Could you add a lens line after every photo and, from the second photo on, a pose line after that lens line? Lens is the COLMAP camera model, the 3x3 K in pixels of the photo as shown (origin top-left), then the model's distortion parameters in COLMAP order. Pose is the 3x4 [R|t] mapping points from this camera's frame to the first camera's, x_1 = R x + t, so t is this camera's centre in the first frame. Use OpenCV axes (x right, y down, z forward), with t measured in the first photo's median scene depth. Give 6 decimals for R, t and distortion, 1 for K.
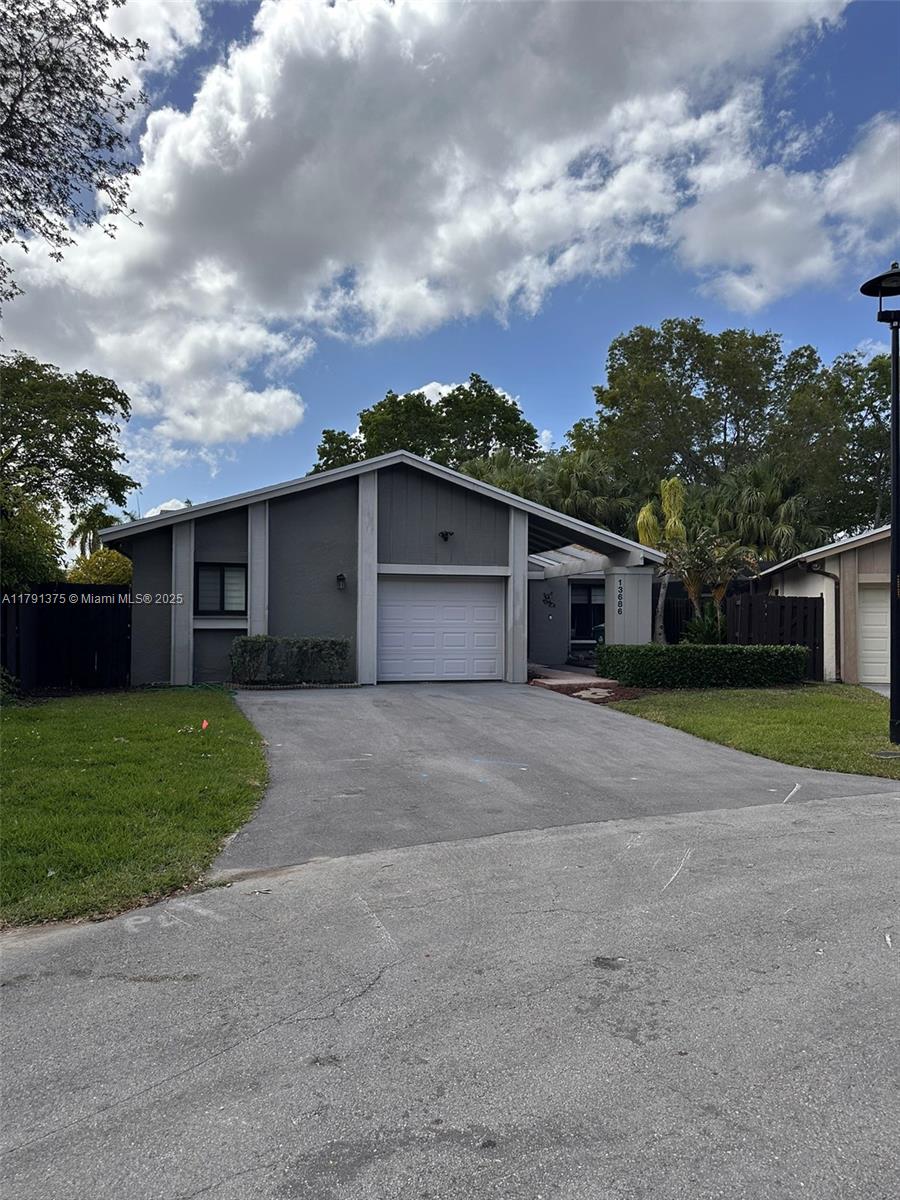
lens RADIAL K [[842.3, 0, 446.5], [0, 842.3, 602.0], [0, 0, 1]] dist [0.116085, -0.167222]
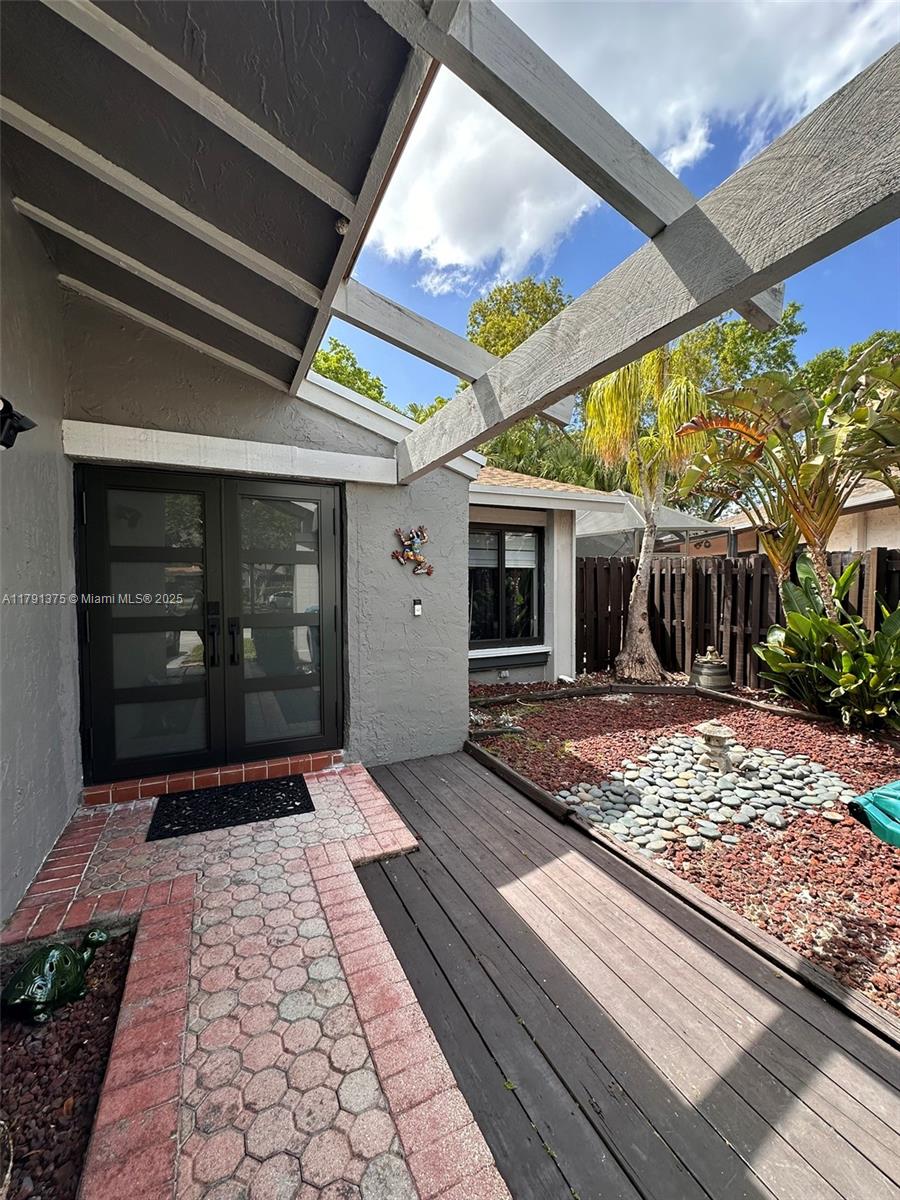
lens RADIAL K [[478.7, 0, 448.0], [0, 478.7, 598.9], [0, 0, 1]] dist [-0.003392, -0.000309]
pose [[0.987151, -0.014765, 0.159106, 0.095298], [0.005754, 0.998361, 0.056947, 0.004856], [-0.159686, -0.055300, 0.985618, 0.744531]]
